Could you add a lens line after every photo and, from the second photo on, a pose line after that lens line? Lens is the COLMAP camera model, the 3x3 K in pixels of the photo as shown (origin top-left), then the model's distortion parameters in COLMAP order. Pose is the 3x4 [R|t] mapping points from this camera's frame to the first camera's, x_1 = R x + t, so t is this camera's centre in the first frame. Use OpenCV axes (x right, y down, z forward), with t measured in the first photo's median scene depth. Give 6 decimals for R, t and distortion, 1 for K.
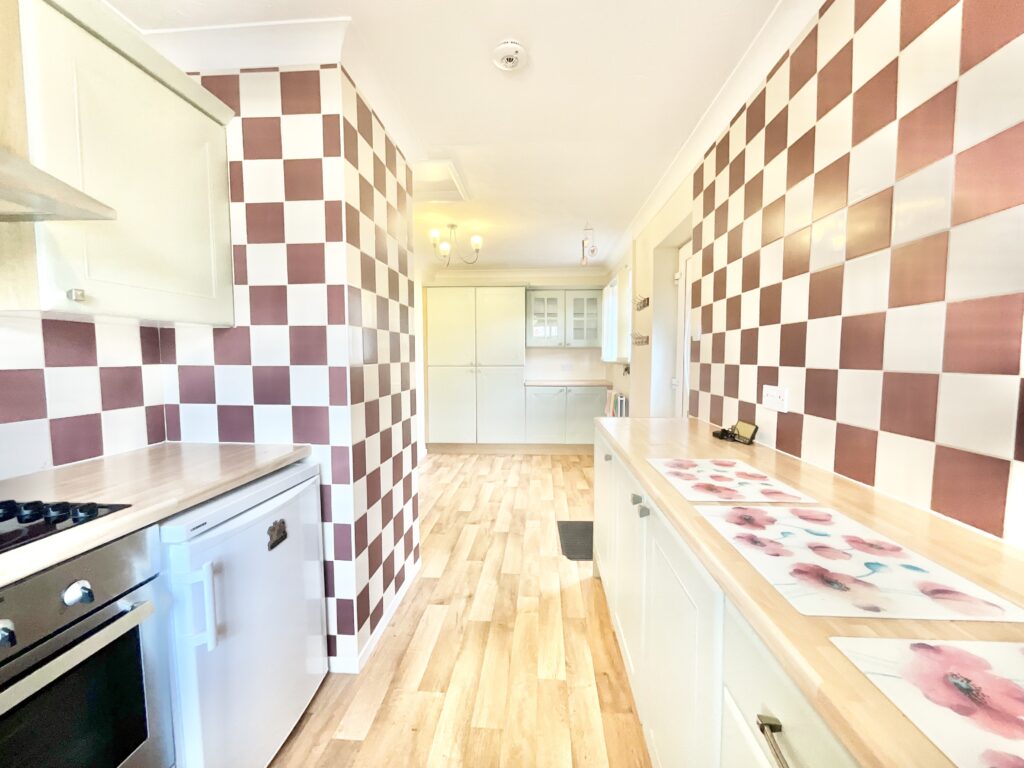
lens RADIAL K [[467.6, 0, 510.9], [0, 467.6, 402.5], [0, 0, 1]] dist [-0.002519, -0.000266]
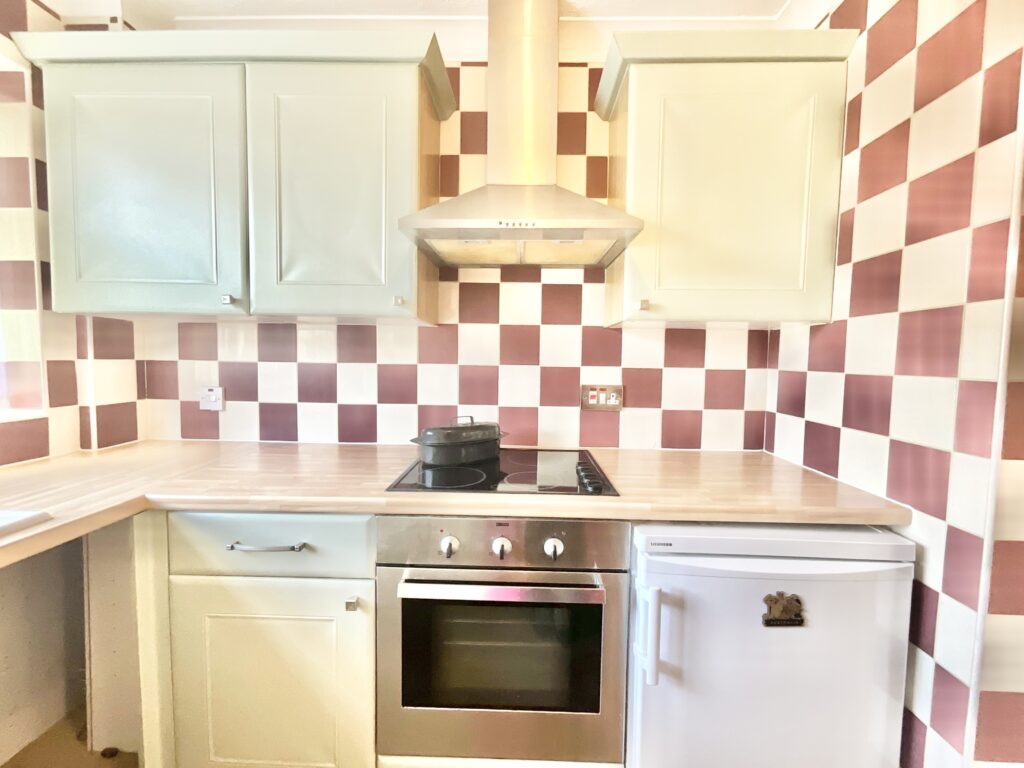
lens RADIAL K [[418.0, 0, 512.0], [0, 418.0, 384.0], [0, 0, 1]] dist [0.000152, -0.000222]
pose [[0.010064, 0.058550, -0.998234, 0.093883], [-0.107849, 0.992525, 0.057128, -0.044957], [0.994116, 0.107083, 0.016303, 0.493437]]
